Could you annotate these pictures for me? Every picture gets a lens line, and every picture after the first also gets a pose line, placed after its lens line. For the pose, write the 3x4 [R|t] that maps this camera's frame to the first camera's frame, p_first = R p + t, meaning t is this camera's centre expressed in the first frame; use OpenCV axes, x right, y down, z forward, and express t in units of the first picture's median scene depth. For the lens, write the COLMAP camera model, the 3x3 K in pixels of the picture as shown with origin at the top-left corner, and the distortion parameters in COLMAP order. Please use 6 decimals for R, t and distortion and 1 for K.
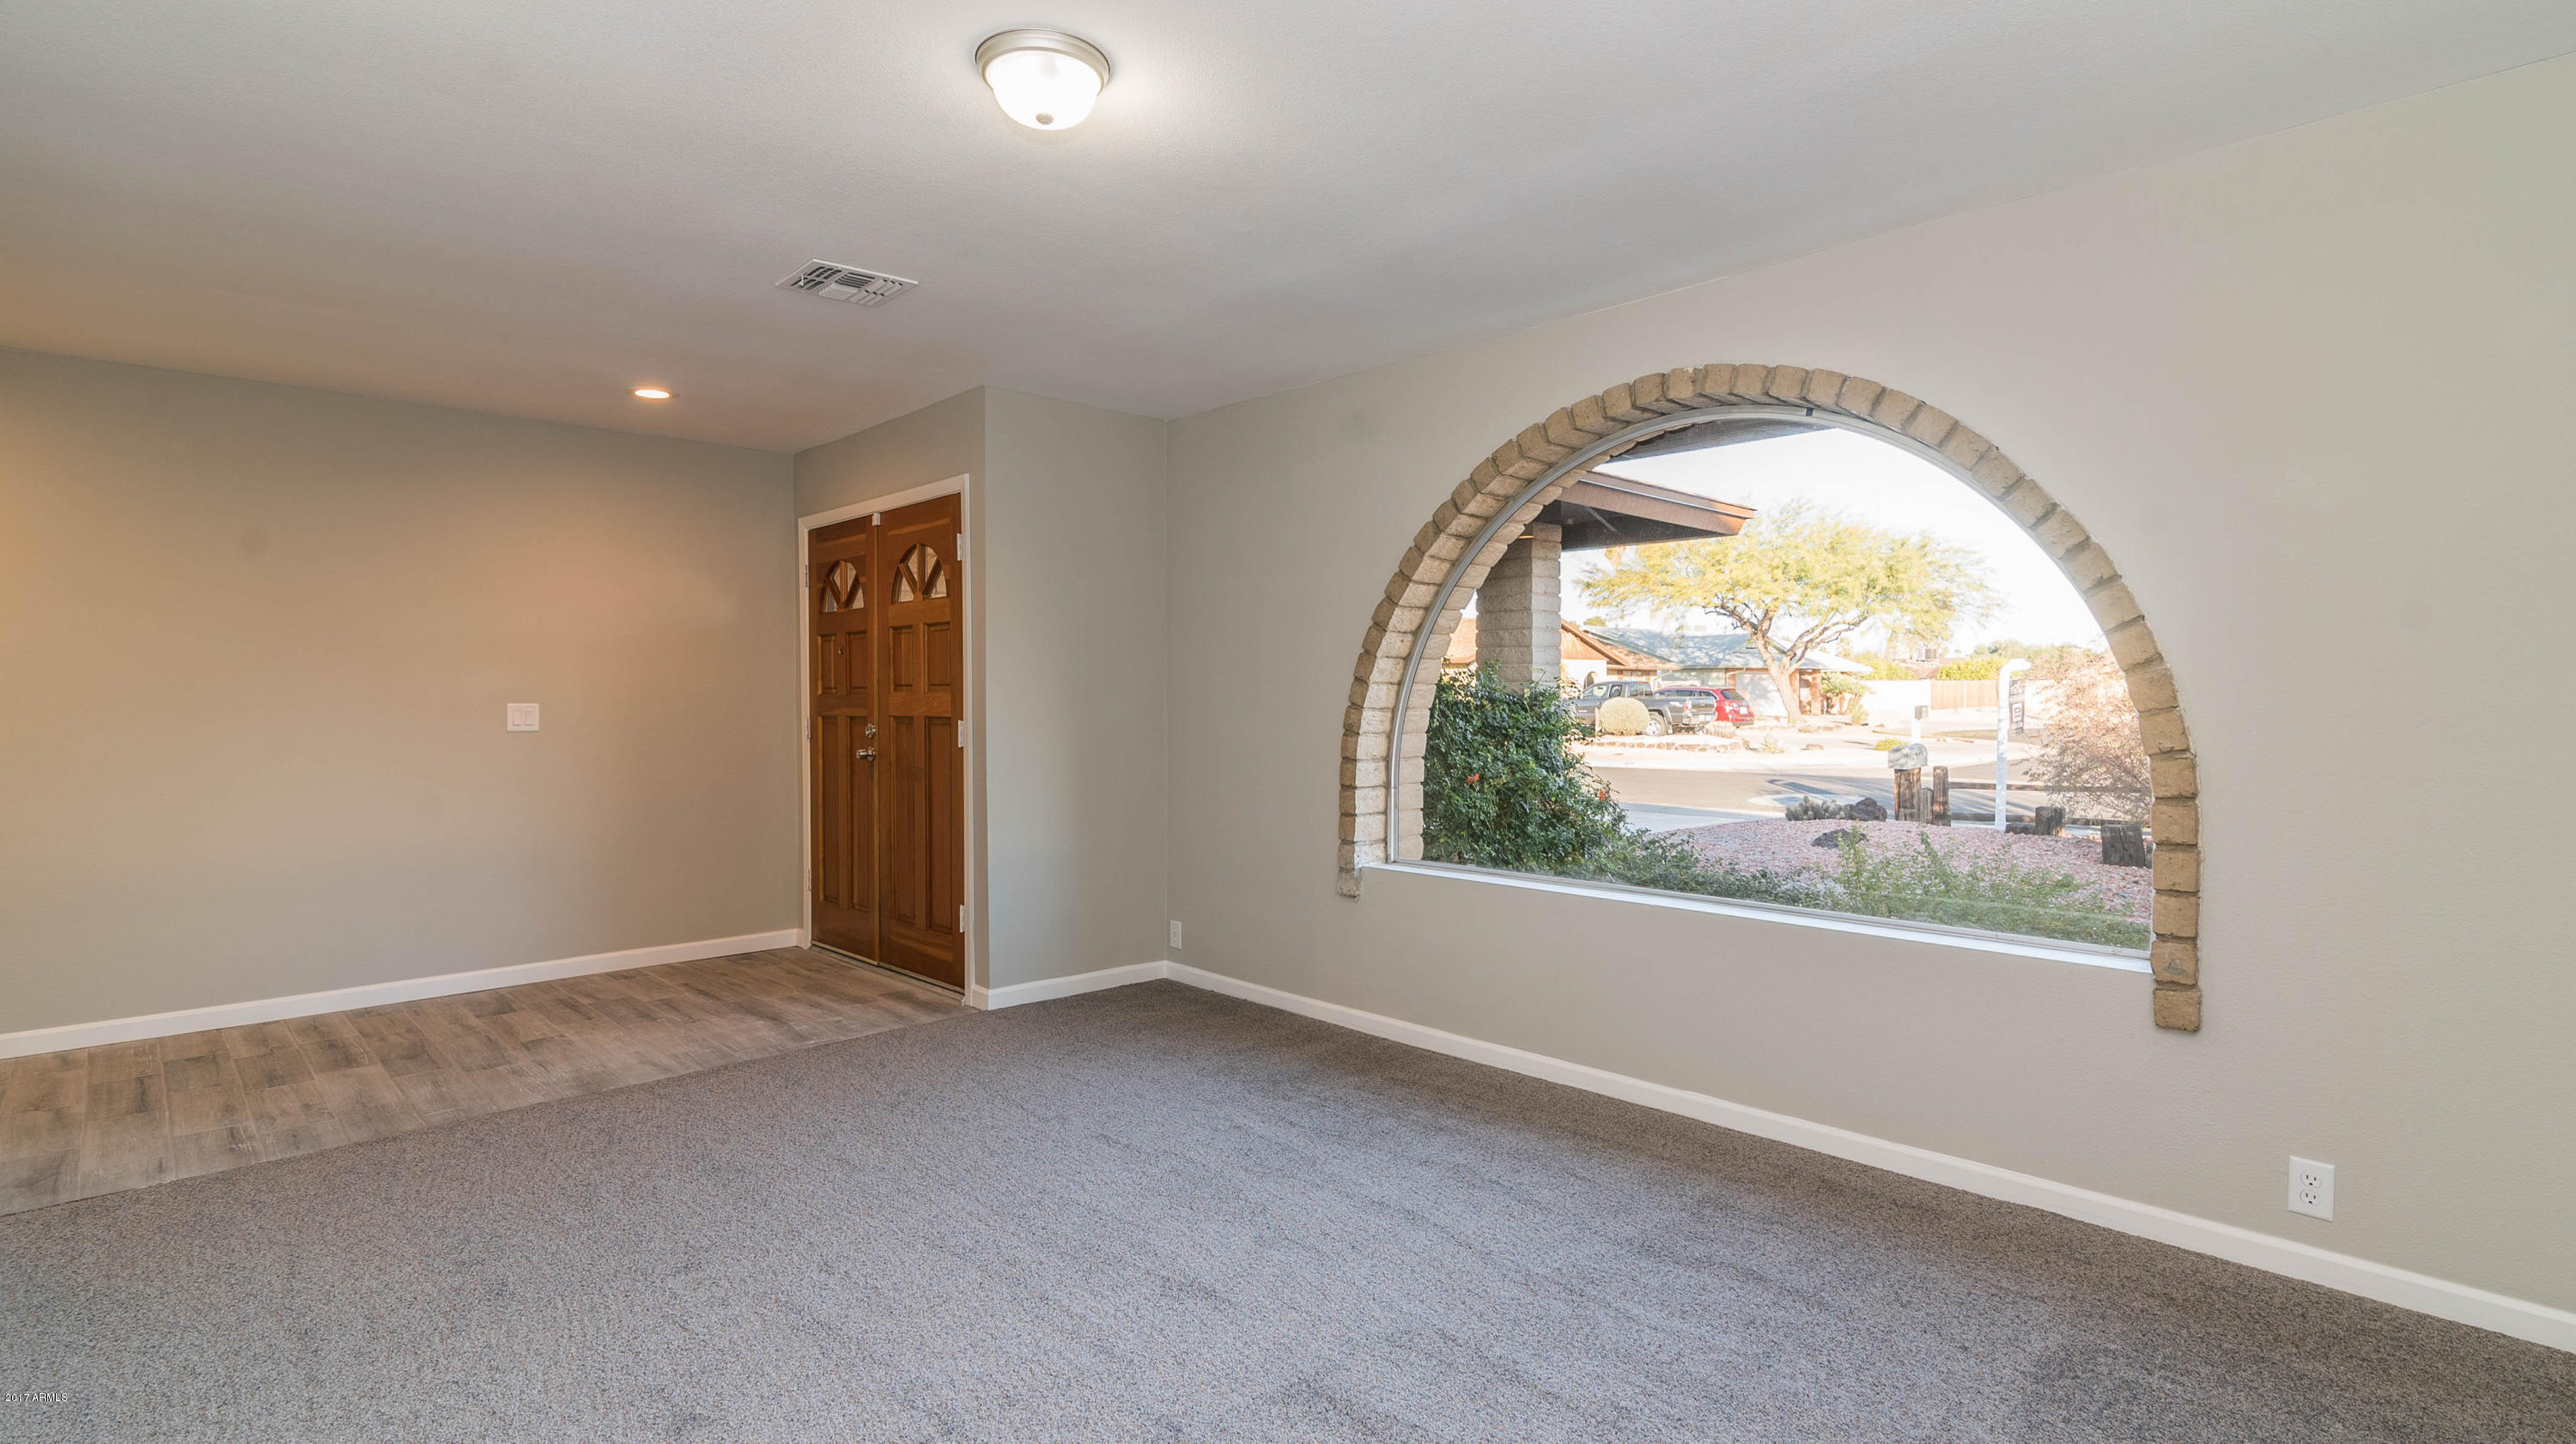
lens RADIAL K [[1209.6, 0, 1292.0], [0, 1209.6, 728.7], [0, 0, 1]] dist [-0.004237, -0.000343]
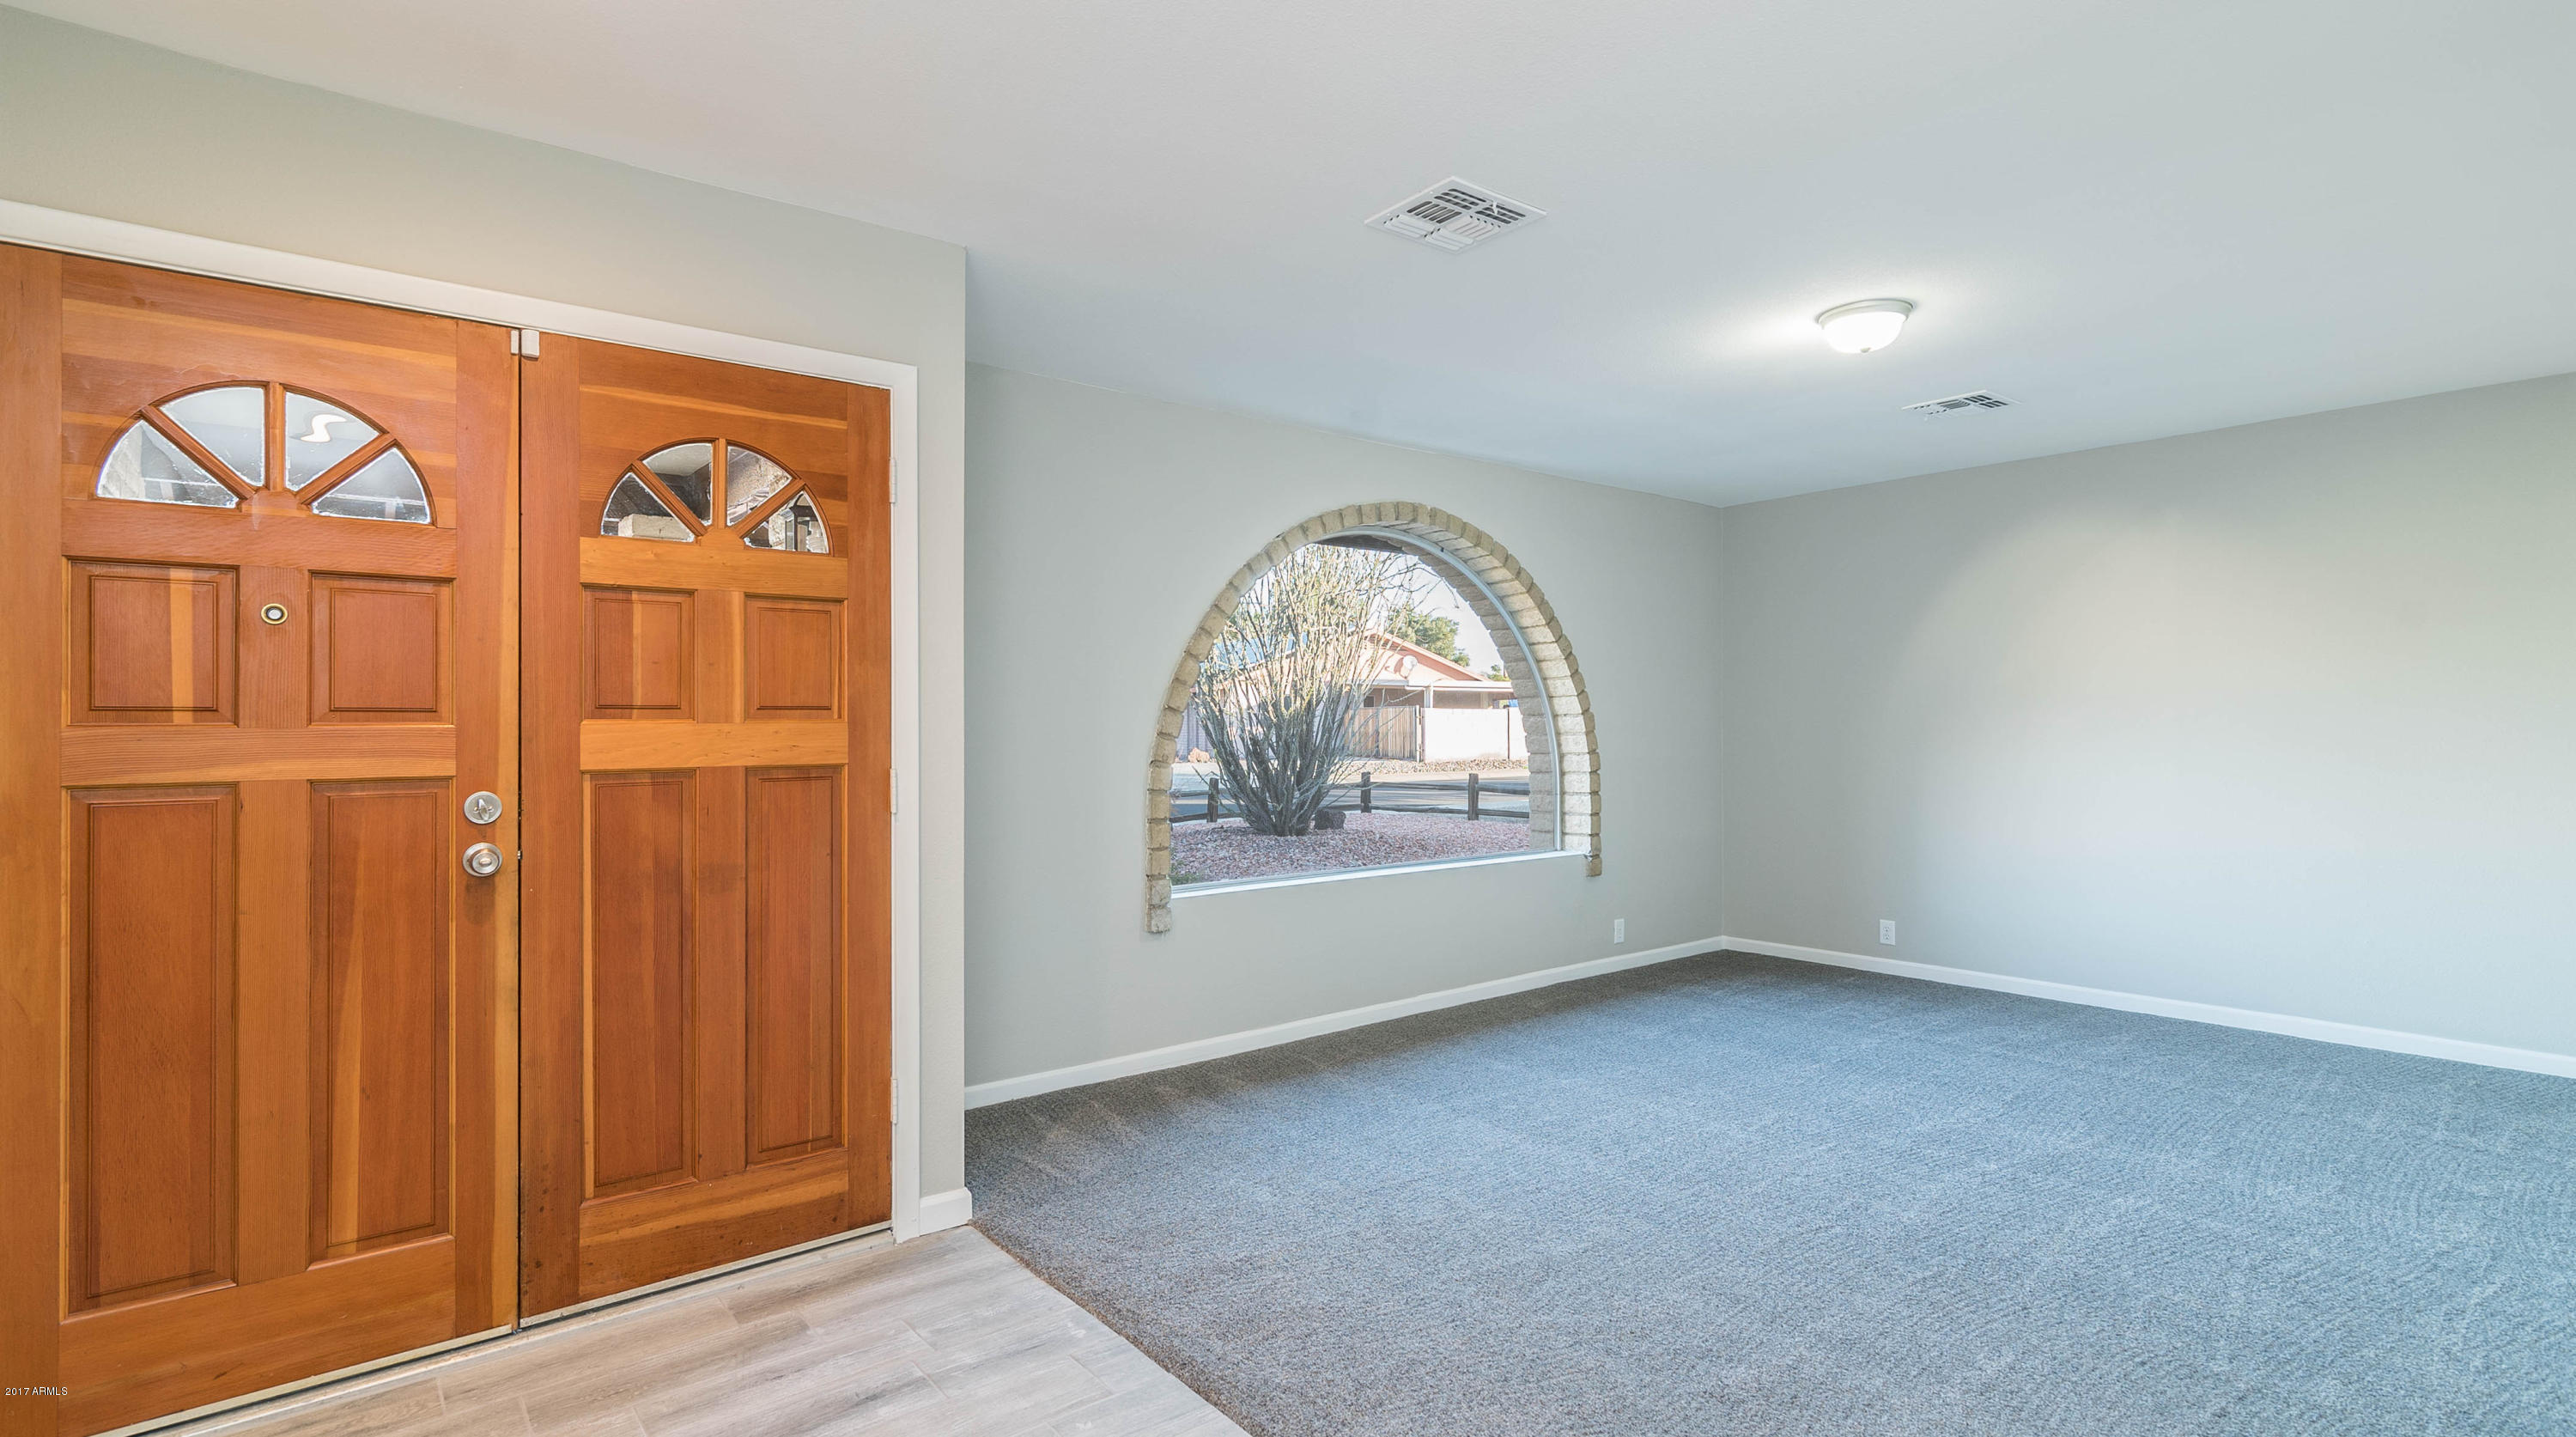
lens RADIAL K [[1209.9, 0, 1292.0], [0, 1209.9, 725.2], [0, 0, 1]] dist [-0.004237, -0.000343]
pose [[0.101093, 0.001140, 0.994876, -0.910410], [0.034048, 0.999410, -0.004605, -0.019617], [-0.994294, 0.034339, 0.100995, 0.794514]]
